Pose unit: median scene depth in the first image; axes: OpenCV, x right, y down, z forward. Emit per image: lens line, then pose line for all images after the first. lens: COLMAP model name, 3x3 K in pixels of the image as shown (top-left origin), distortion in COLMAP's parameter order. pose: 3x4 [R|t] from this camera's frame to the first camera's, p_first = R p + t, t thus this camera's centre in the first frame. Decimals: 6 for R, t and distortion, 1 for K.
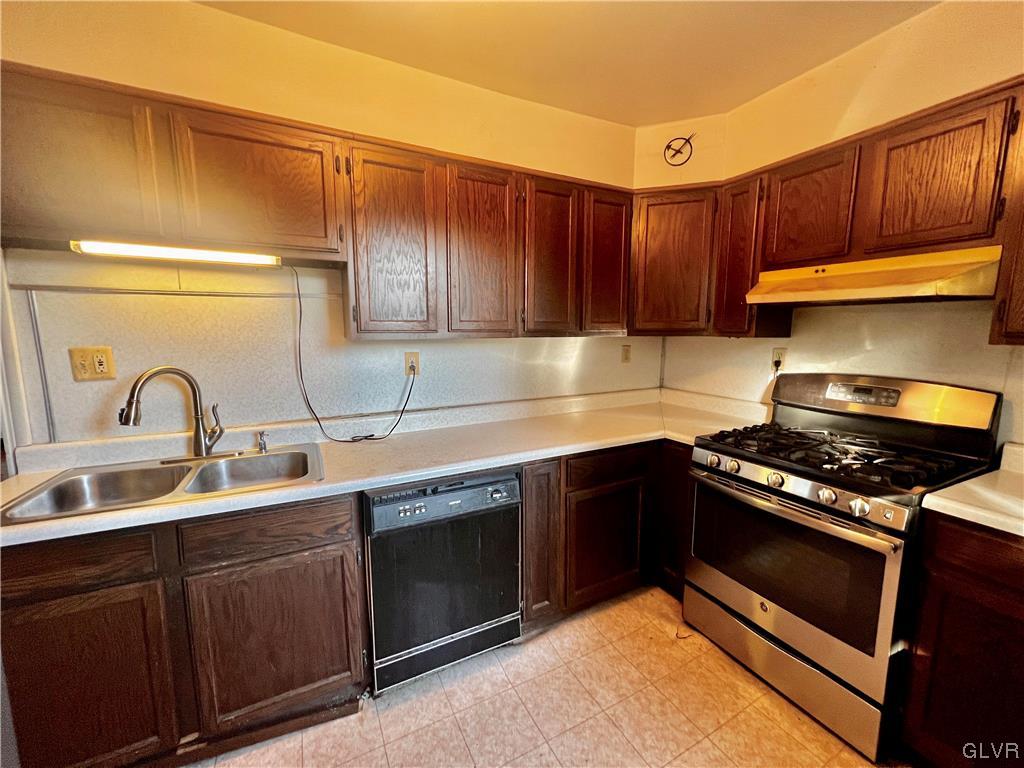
lens RADIAL K [[413.3, 0, 511.8], [0, 413.3, 385.9], [0, 0, 1]] dist [-0.001584, -0.000126]
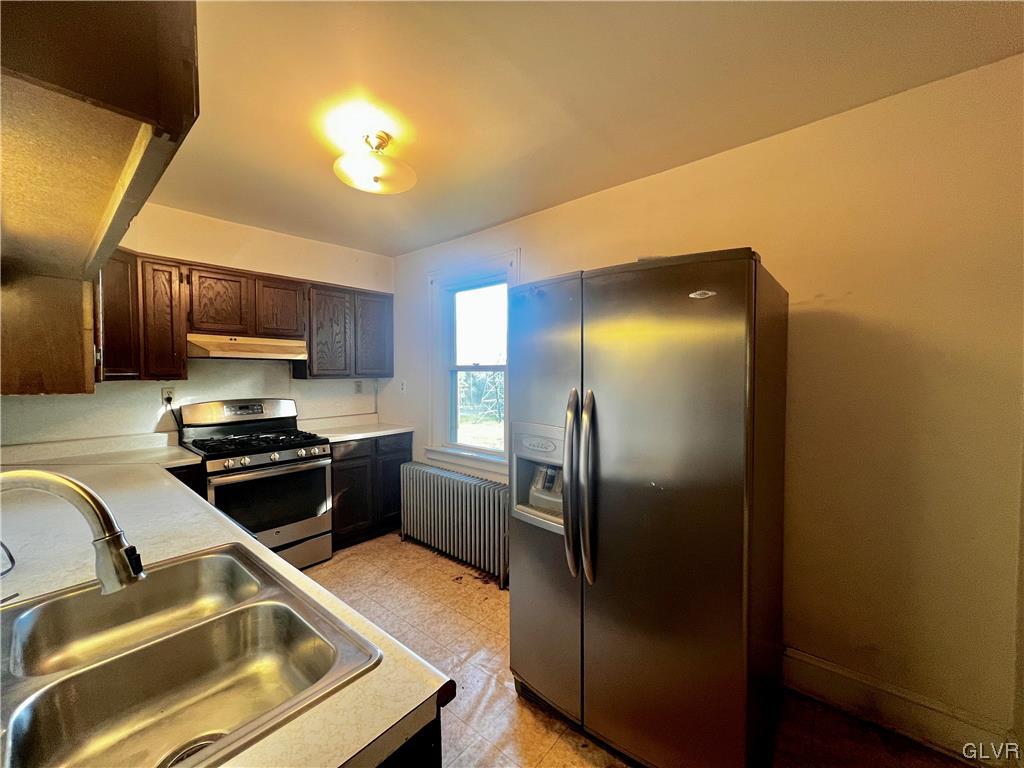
lens RADIAL K [[413.3, 0, 513.0], [0, 413.3, 382.9], [0, 0, 1]] dist [-0.001584, -0.000126]
pose [[-0.377816, -0.026864, 0.925491, -1.193546], [0.127494, 0.988547, 0.080742, -0.087770], [-0.917060, 0.148501, -0.370064, 0.567973]]
